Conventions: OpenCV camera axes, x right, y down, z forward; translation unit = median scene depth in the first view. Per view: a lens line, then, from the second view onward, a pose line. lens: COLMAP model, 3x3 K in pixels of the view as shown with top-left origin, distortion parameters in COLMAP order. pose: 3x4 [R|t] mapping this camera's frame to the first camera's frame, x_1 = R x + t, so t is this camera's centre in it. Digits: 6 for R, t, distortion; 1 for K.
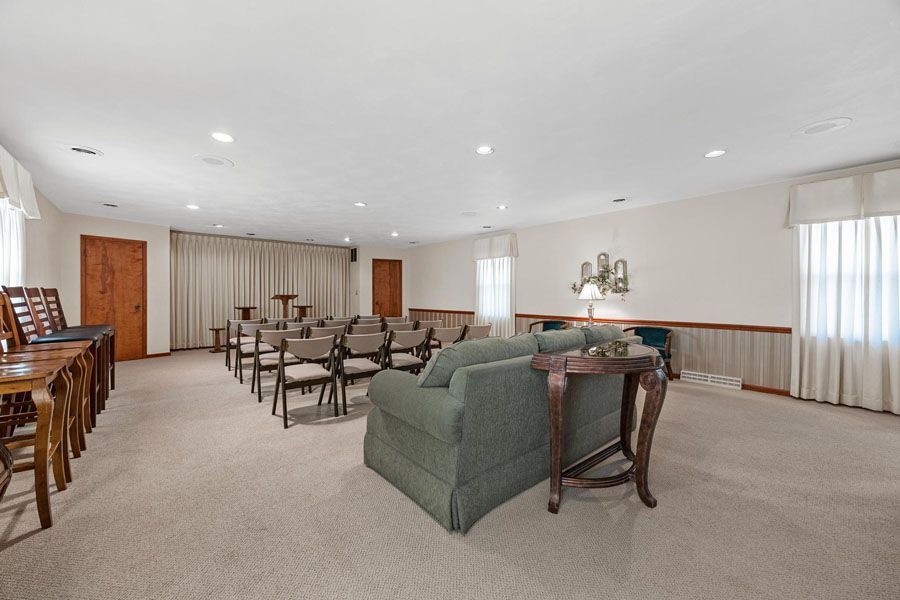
lens RADIAL K [[343.4, 0, 446.3], [0, 343.4, 301.0], [0, 0, 1]] dist [-0.003182, -0.000189]
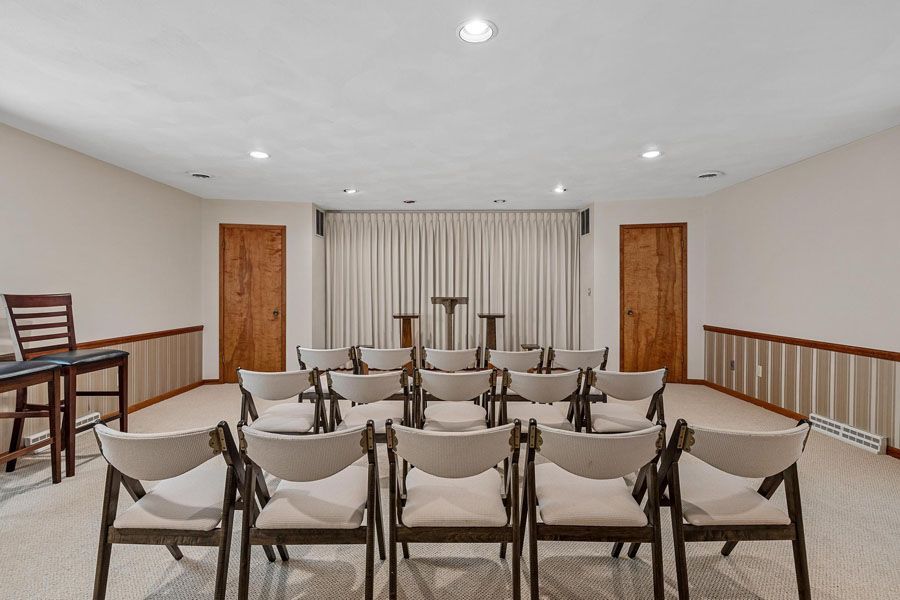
lens RADIAL K [[415.1, 0, 444.9], [0, 415.1, 291.1], [0, 0, 1]] dist [-0.004118, -0.000557]
pose [[0.757660, 0.002010, -0.652647, -0.011944], [-0.009360, 0.999926, -0.007786, -0.022778], [0.652583, 0.012008, 0.757622, 0.459077]]
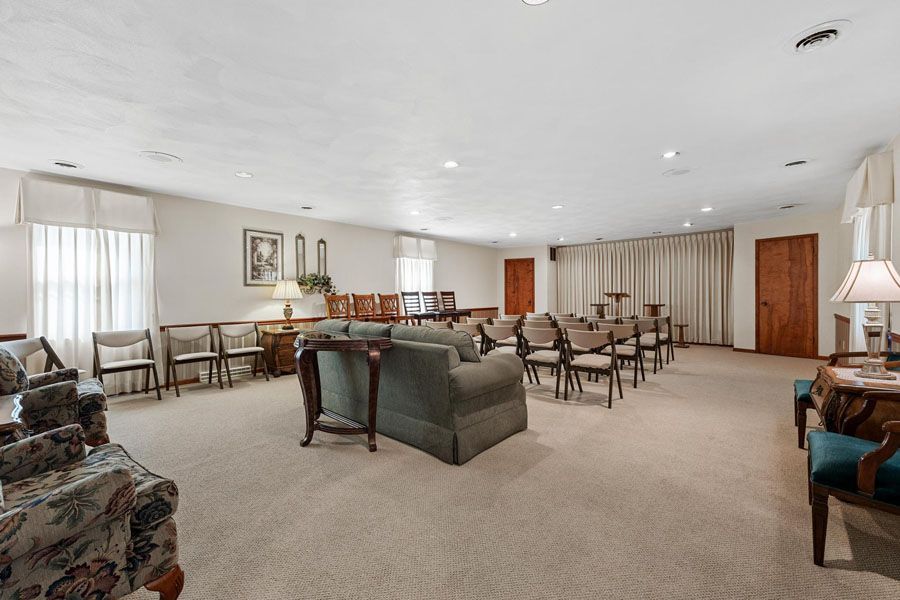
lens RADIAL K [[364.2, 0, 450.0], [0, 364.2, 300.0], [0, 0, 1]] dist [-0.000020, 0.000050]
pose [[0.152423, 0.012262, -0.988239, 0.537782], [-0.008048, 0.999905, 0.011166, -0.004980], [0.988283, 0.006252, 0.152508, 0.340888]]
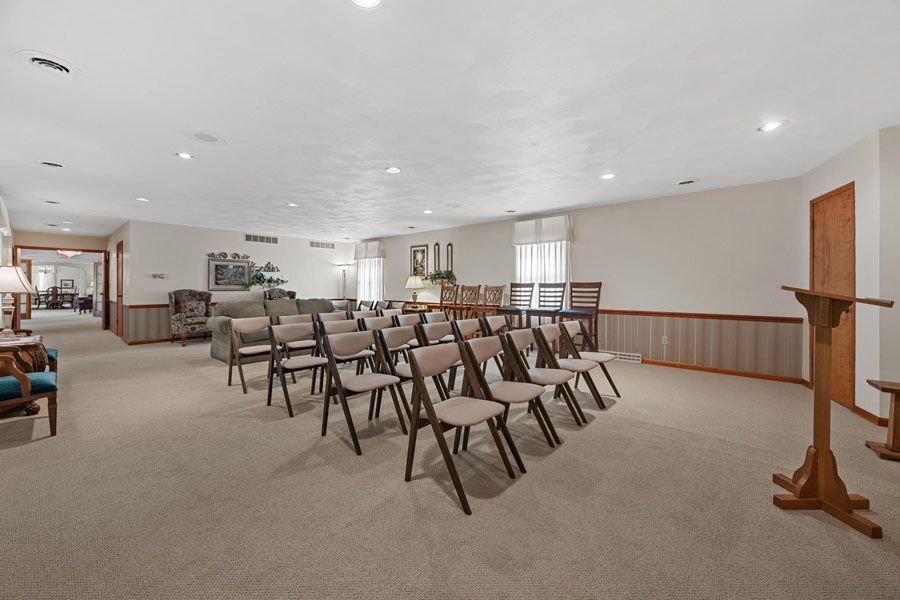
lens RADIAL K [[343.4, 0, 446.3], [0, 343.4, 301.0], [0, 0, 1]] dist [-0.003182, -0.000189]
pose [[-0.987304, 0.007436, -0.158667, -0.169741], [-0.002296, 0.998131, 0.061061, -0.023050], [0.158825, 0.060650, -0.985442, 1.203477]]
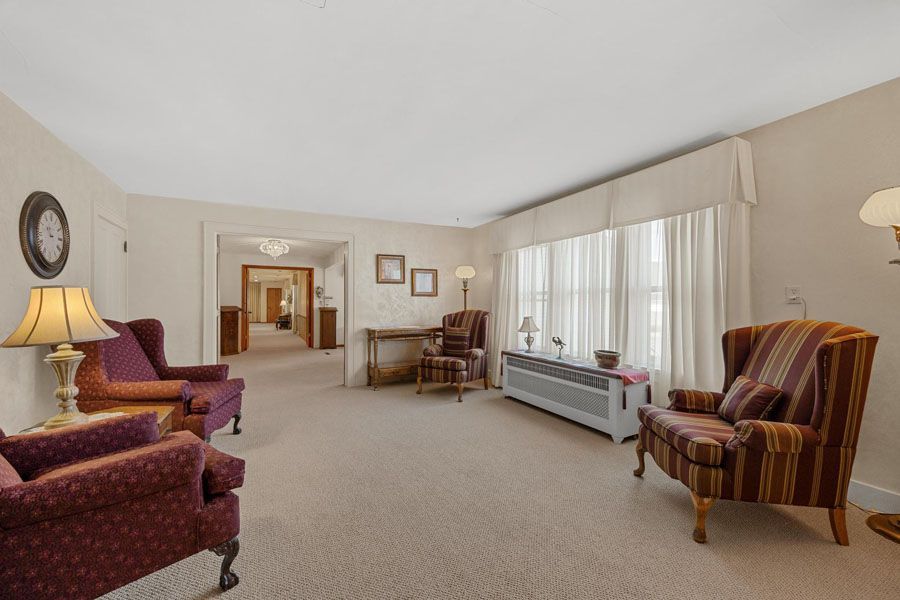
lens RADIAL K [[343.4, 0, 446.3], [0, 343.4, 301.0], [0, 0, 1]] dist [-0.003182, -0.000189]
pose [[0.976859, 0.003335, -0.213860, 1.786915], [-0.007346, 0.999812, -0.017962, -0.007458], [0.213760, 0.019117, 0.976699, -1.195292]]
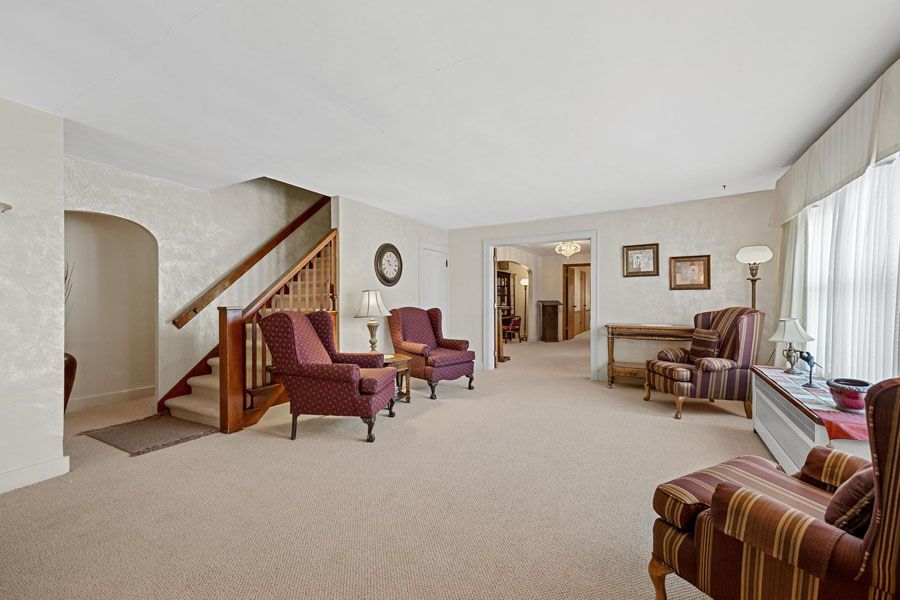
lens RADIAL K [[363.2, 0, 464.4], [0, 363.2, 302.0], [0, 0, 1]] dist [-0.002010, -0.000064]
pose [[0.360530, 0.013509, -0.932650, 2.013927], [-0.011836, 0.999881, 0.009907, -0.010247], [0.932672, 0.007467, 0.360647, -1.090275]]
